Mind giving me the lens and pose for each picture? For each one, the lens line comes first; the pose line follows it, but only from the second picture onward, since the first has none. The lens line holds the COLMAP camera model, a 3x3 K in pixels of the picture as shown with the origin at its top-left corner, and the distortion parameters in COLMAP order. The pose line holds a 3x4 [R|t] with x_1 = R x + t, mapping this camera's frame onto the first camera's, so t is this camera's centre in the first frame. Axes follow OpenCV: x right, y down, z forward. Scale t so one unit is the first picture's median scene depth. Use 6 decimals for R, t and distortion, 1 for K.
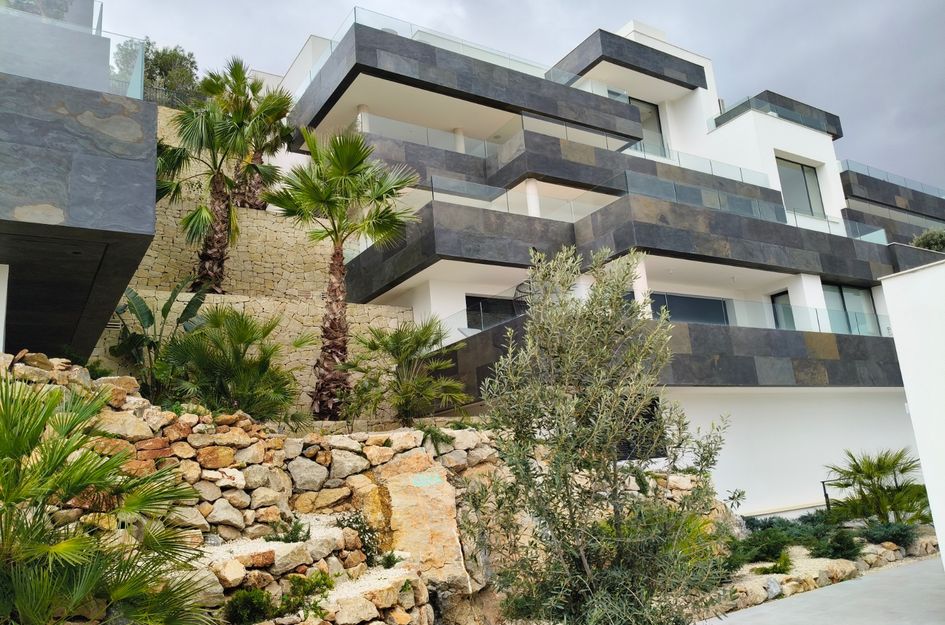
lens RADIAL K [[714.4, 0, 472.5], [0, 714.4, 312.5], [0, 0, 1]] dist [-0.005741, -0.002392]
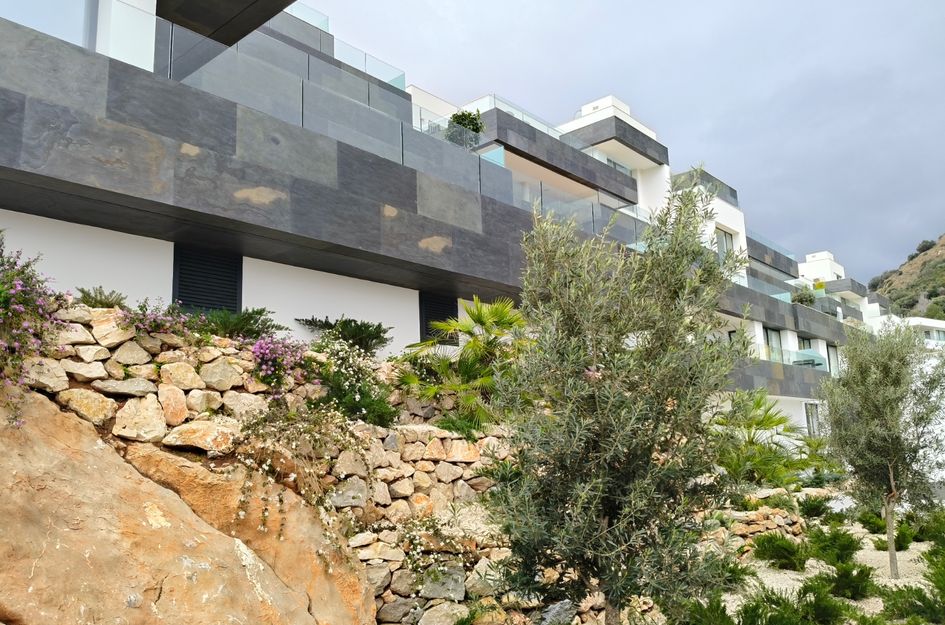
lens RADIAL K [[714.4, 0, 472.5], [0, 714.4, 312.5], [0, 0, 1]] dist [-0.005741, -0.002392]
pose [[0.963284, 0.103310, 0.247812, -0.371783], [-0.111181, 0.993638, 0.017943, -0.023835], [-0.244382, -0.044836, 0.968642, -0.252740]]
